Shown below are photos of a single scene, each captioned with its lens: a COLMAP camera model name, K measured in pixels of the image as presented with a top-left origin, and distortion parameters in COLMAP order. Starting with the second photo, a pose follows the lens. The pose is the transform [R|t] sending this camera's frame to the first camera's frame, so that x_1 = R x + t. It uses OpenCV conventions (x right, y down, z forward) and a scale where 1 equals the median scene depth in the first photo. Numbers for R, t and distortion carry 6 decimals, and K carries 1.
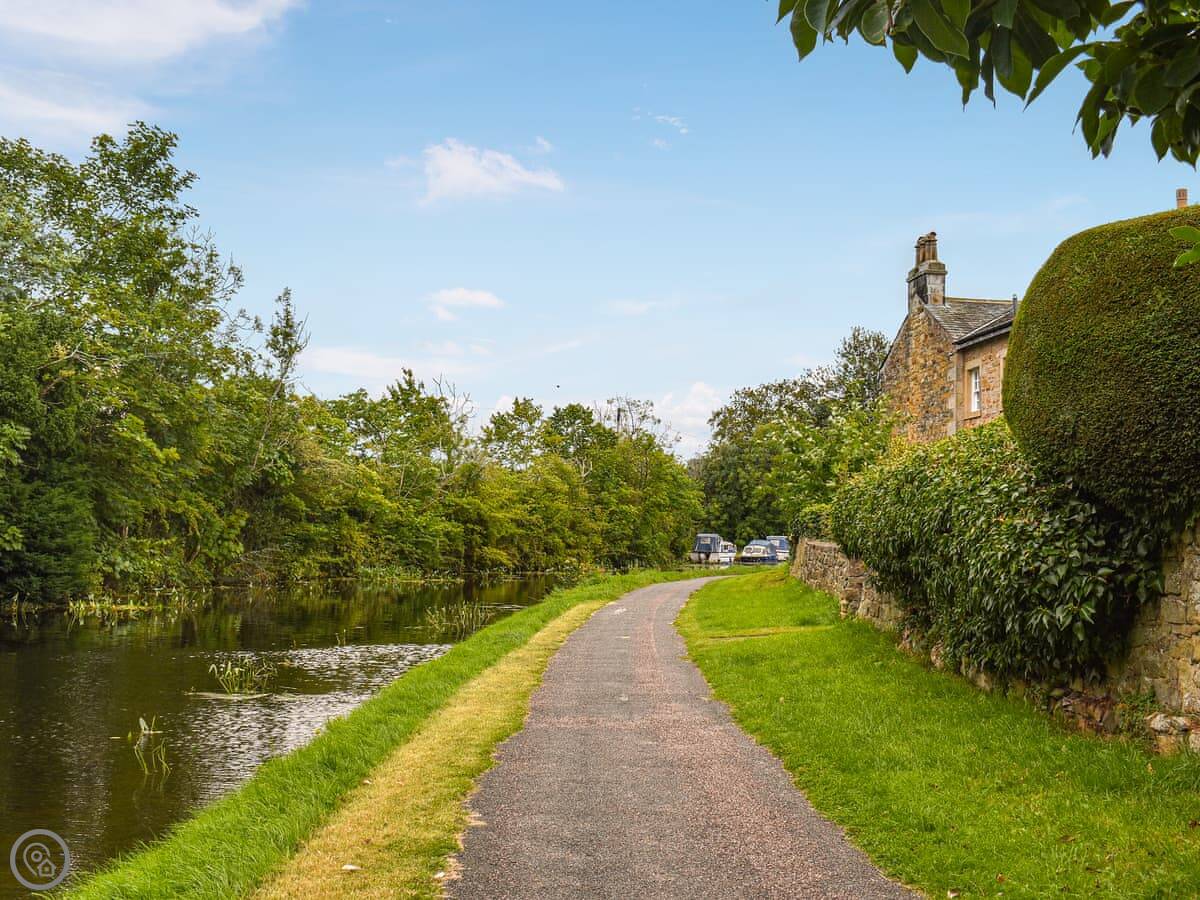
lens RADIAL K [[1052.1, 0, 599.8], [0, 1052.1, 443.3], [0, 0, 1]] dist [-0.109181, 0.012818]
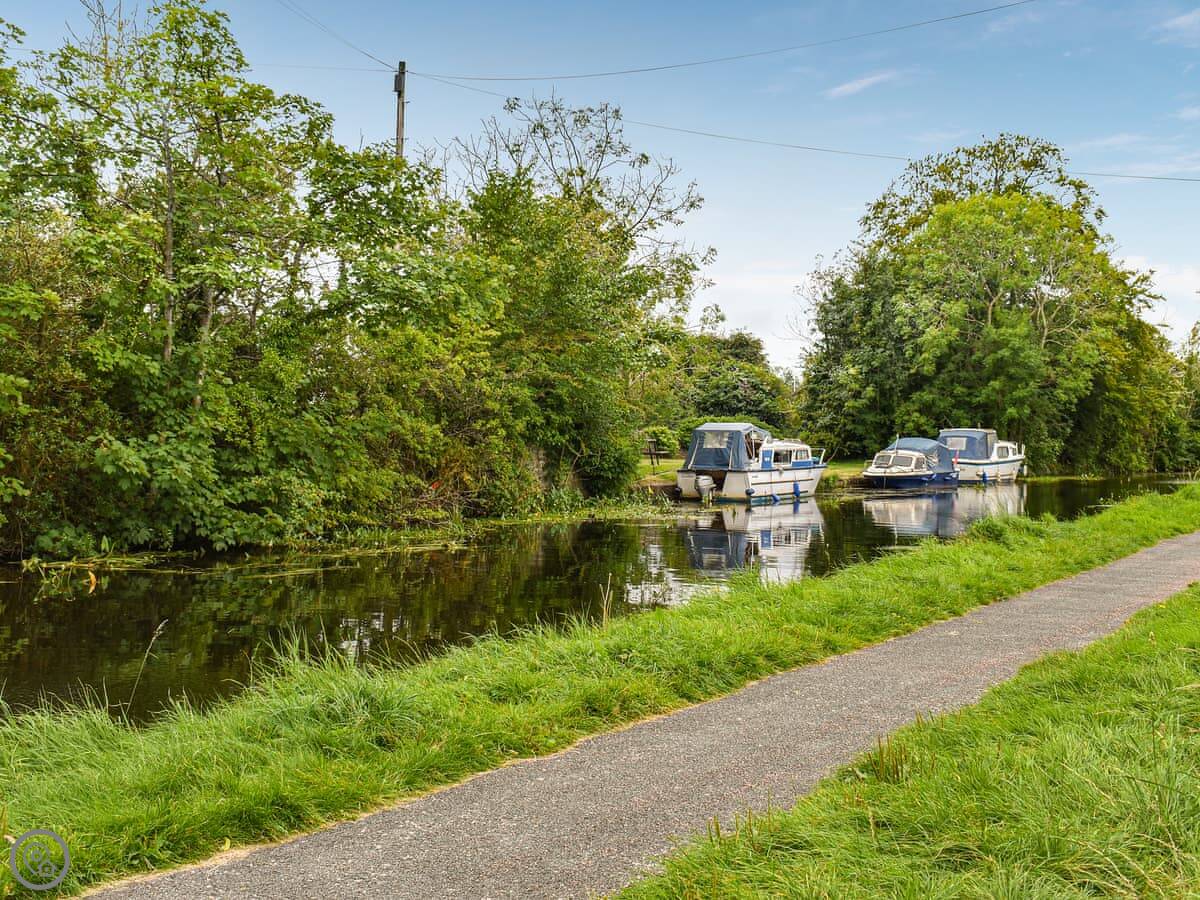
lens RADIAL K [[1052.1, 0, 599.8], [0, 1052.1, 443.3], [0, 0, 1]] dist [-0.109181, 0.012818]
pose [[0.968714, -0.003504, -0.248156, 0.132482], [0.027588, 0.995224, 0.093640, 0.049168], [0.246643, -0.097557, 0.964184, 0.536568]]
